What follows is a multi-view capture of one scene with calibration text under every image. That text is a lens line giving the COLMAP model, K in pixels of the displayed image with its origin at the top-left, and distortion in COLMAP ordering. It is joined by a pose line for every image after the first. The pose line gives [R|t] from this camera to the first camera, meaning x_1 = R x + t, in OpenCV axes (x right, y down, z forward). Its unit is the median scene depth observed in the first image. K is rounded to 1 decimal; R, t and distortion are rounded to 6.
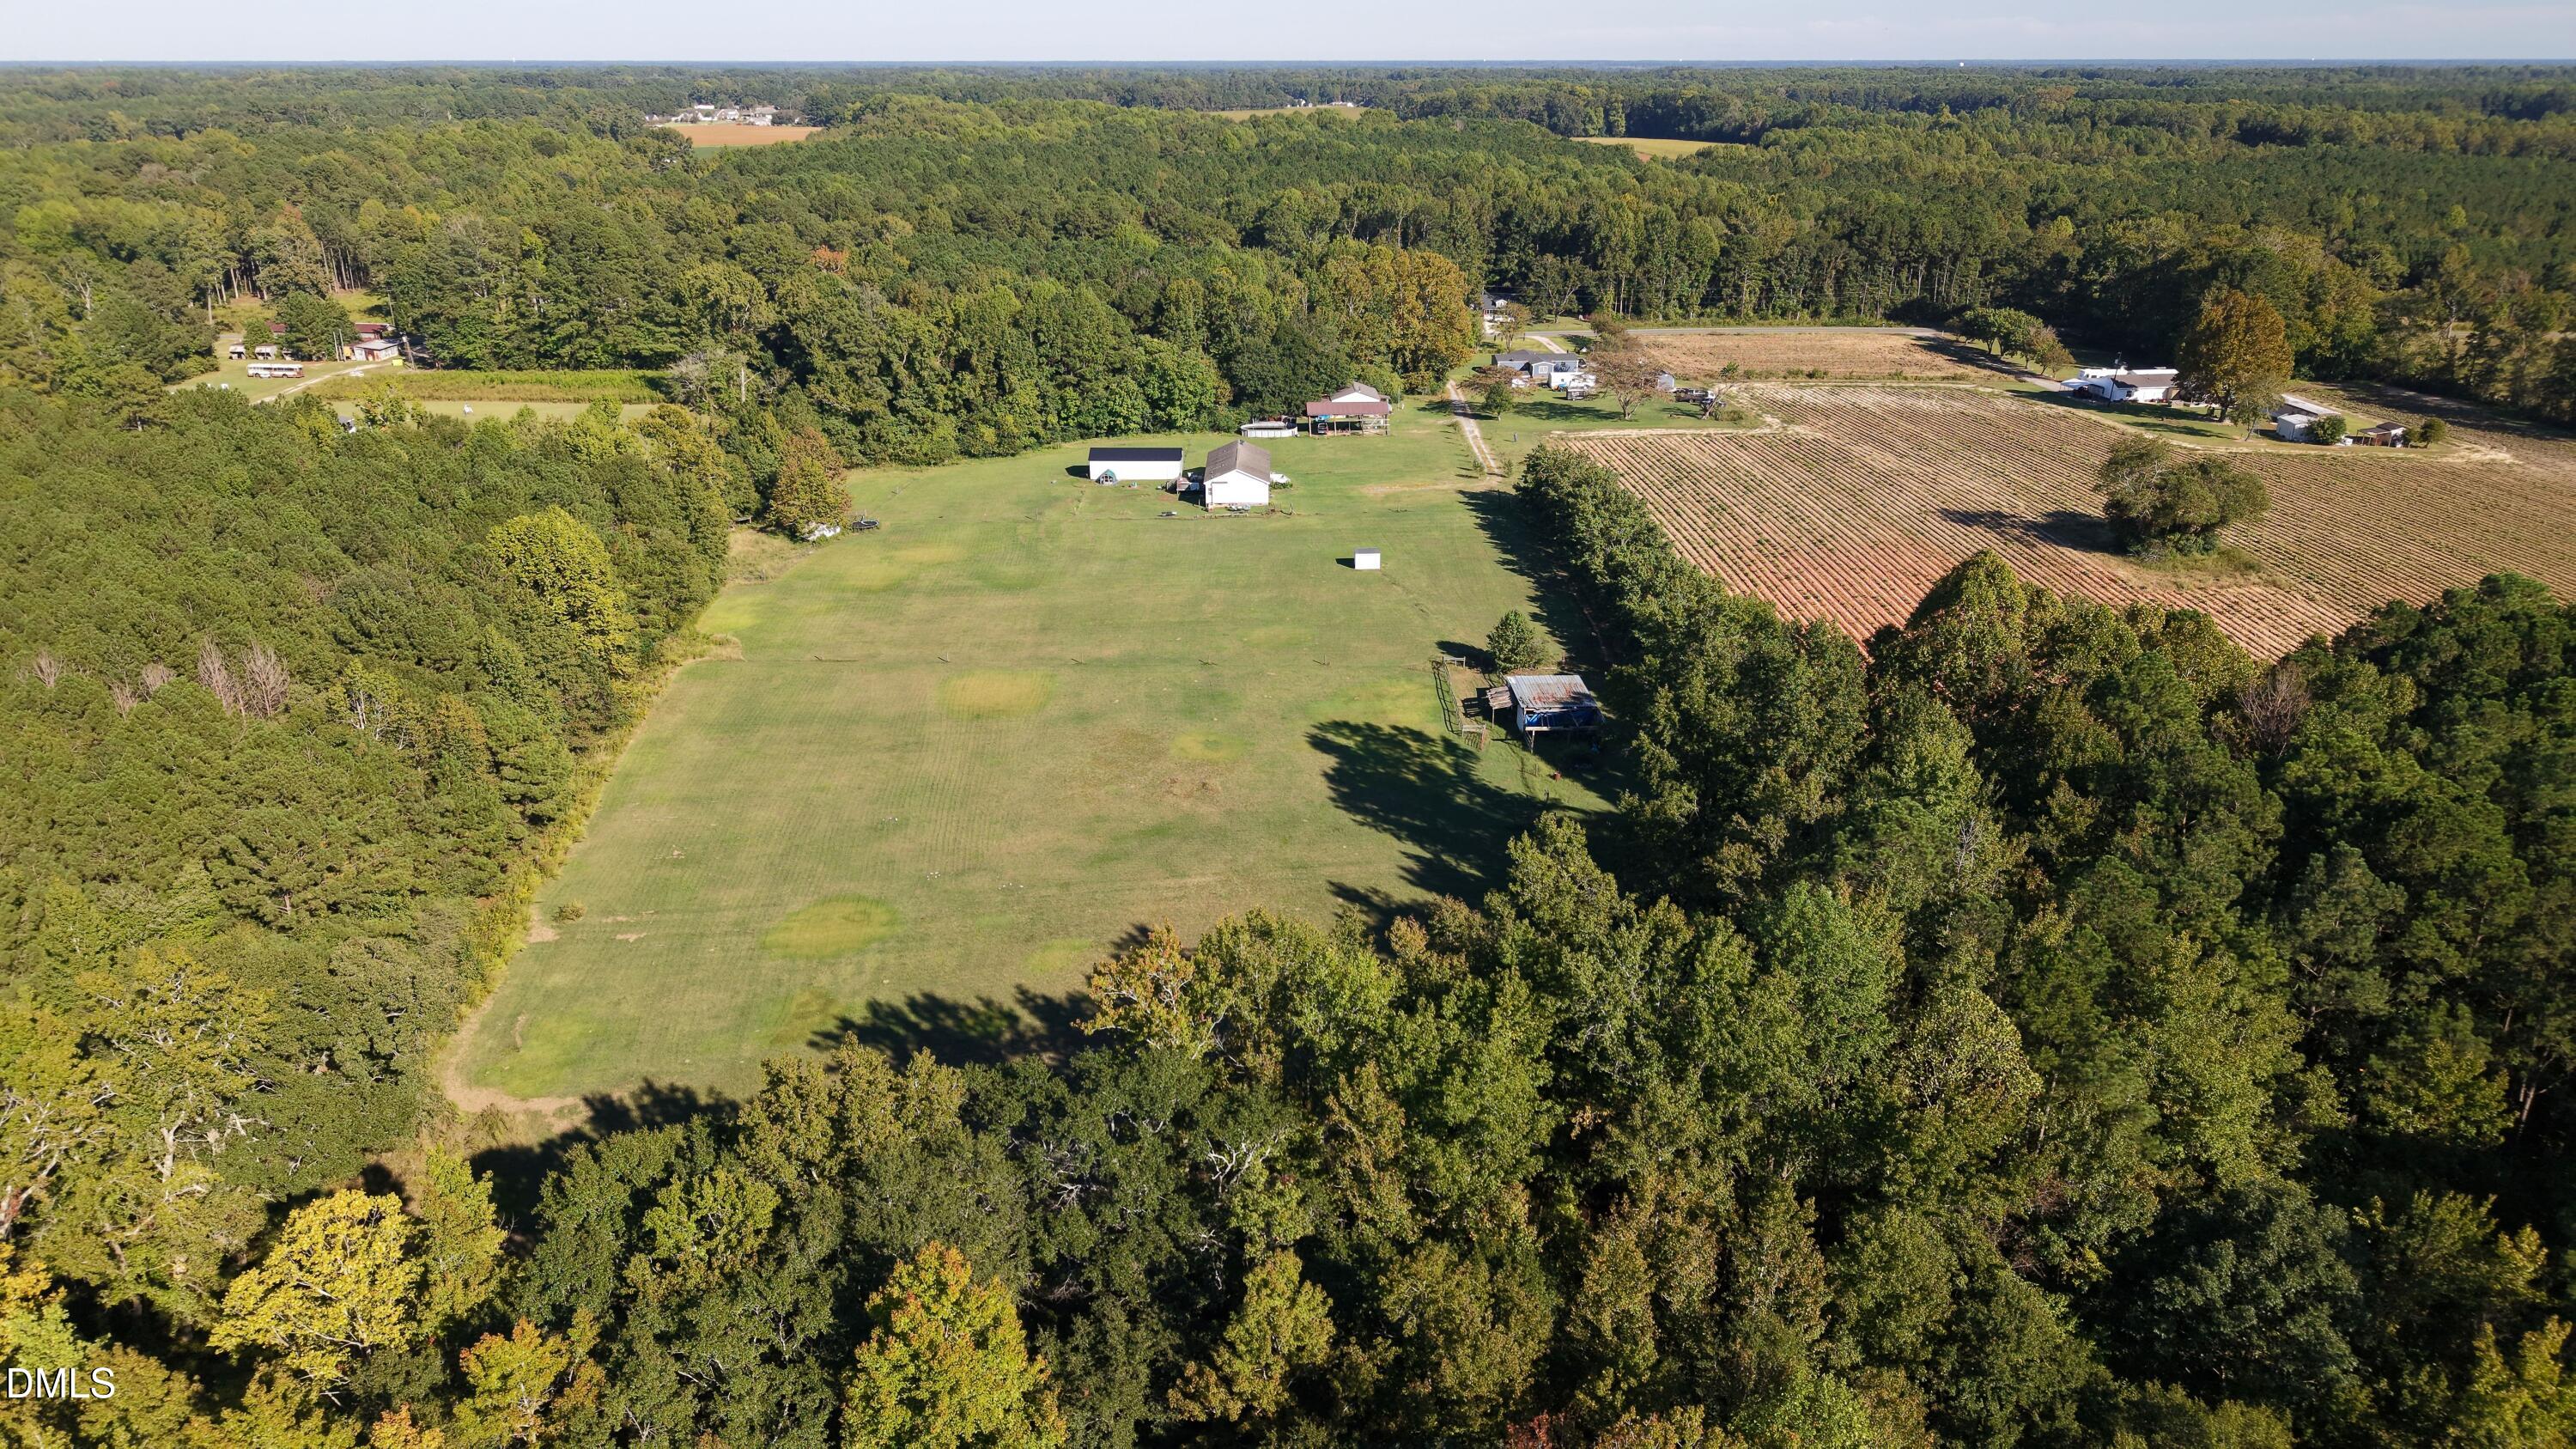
lens RADIAL K [[1928.7, 0, 1299.8], [0, 1928.7, 746.9], [0, 0, 1]] dist [0.039640, -0.034335]
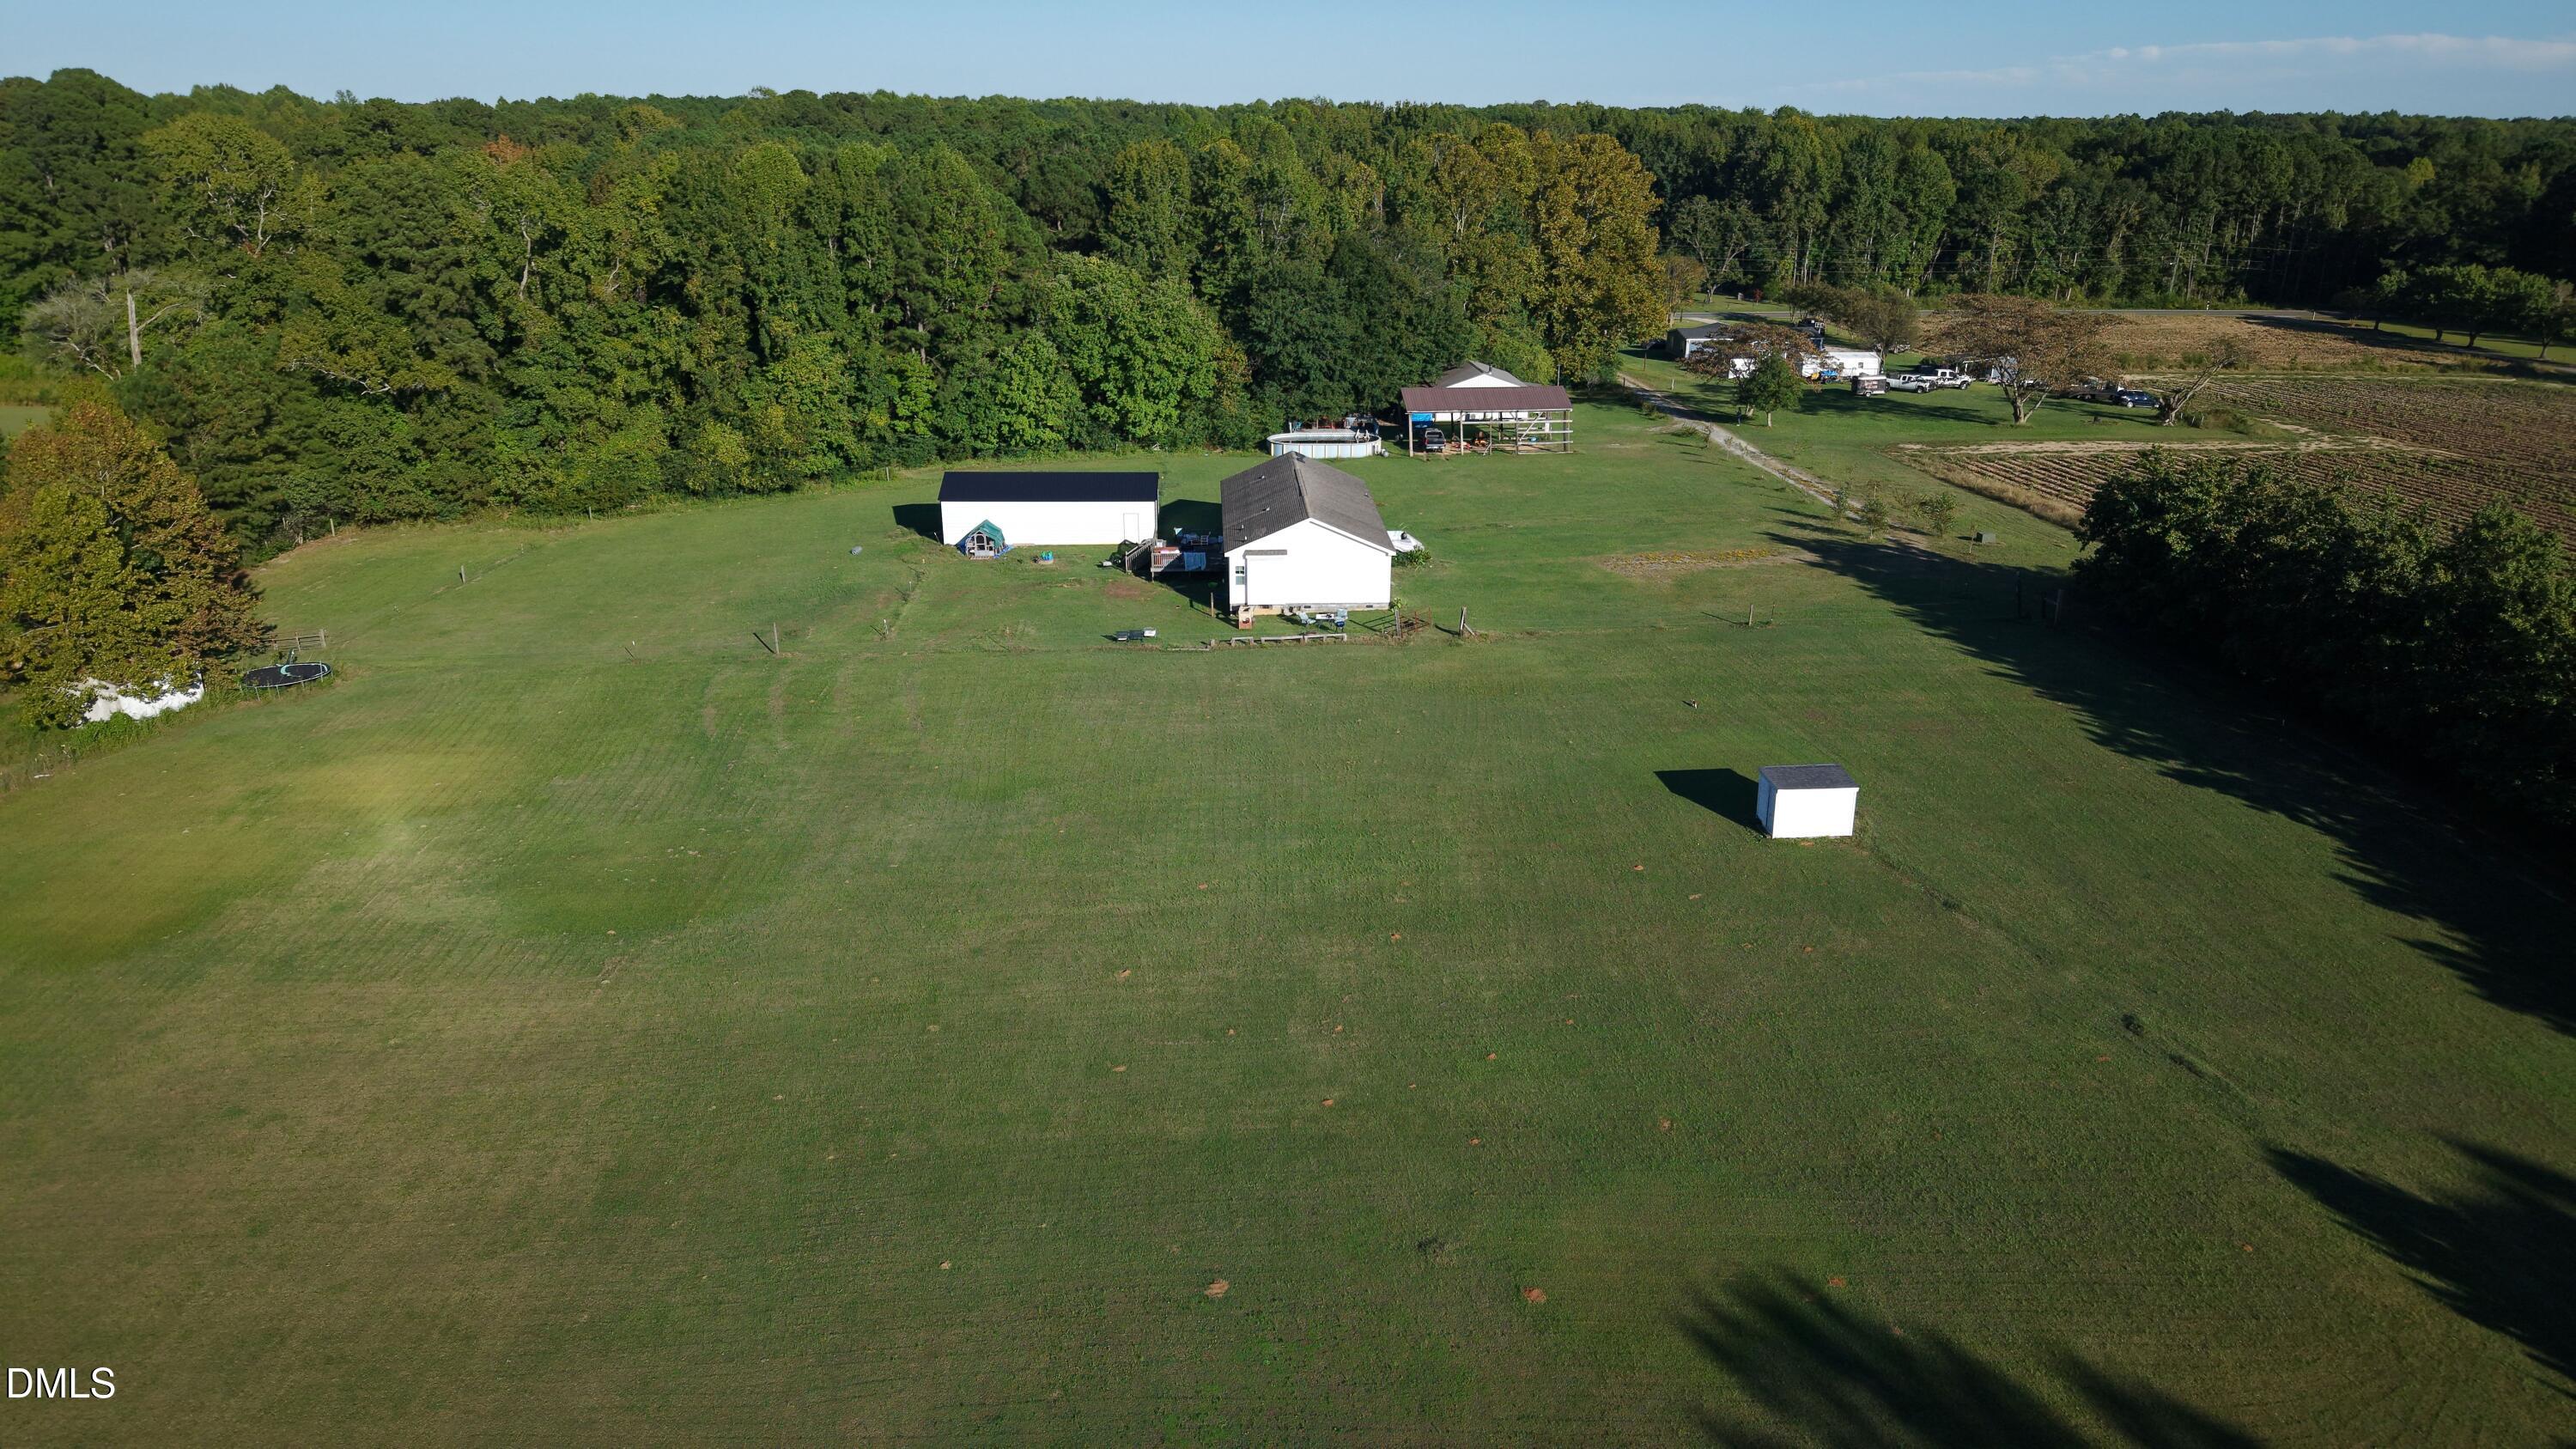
lens RADIAL K [[1928.7, 0, 1285.6], [0, 1928.7, 715.4], [0, 0, 1]] dist [0.039640, -0.034335]
pose [[0.999589, -0.005265, 0.028163, -0.041229], [0.006621, 0.998812, -0.048285, -0.072640], [-0.027875, 0.048452, 0.998436, 0.522843]]
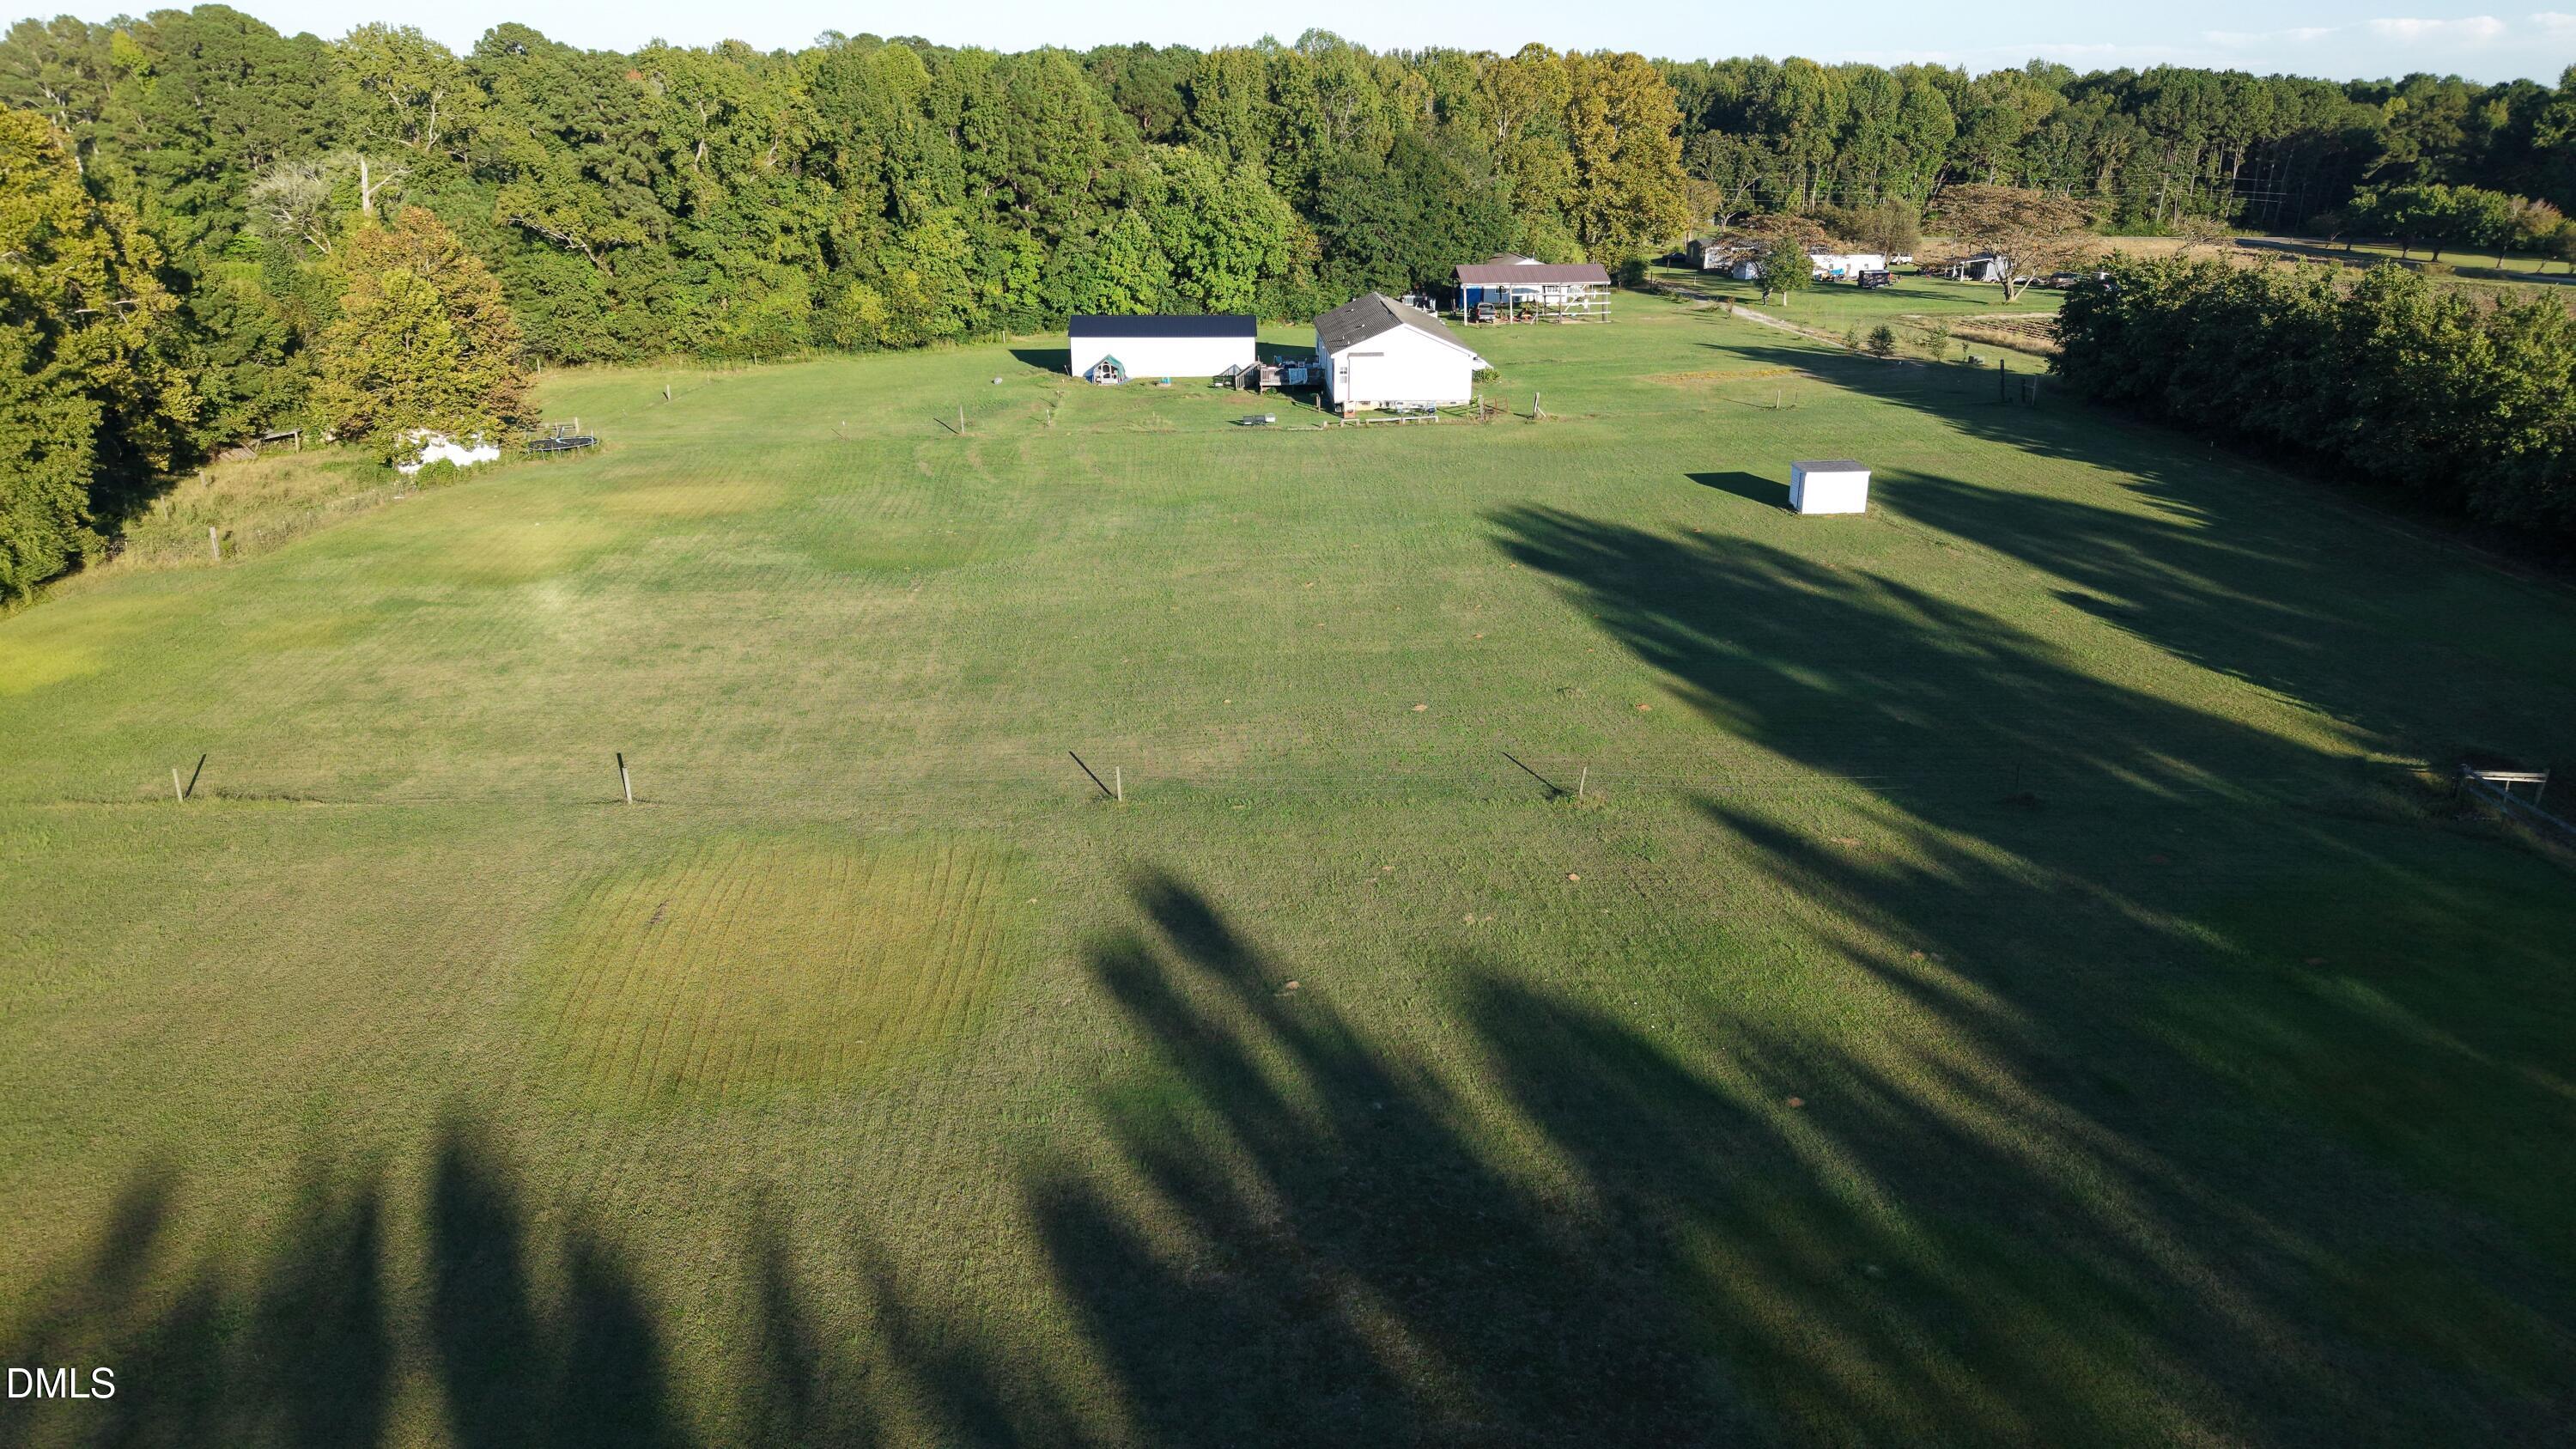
lens RADIAL K [[1928.7, 0, 1284.4], [0, 1928.7, 712.0], [0, 0, 1]] dist [0.039640, -0.034335]
pose [[0.999616, -0.007893, 0.026570, -0.062339], [0.009042, 0.999017, -0.043398, -0.028222], [-0.026201, 0.043621, 0.998705, 0.465737]]
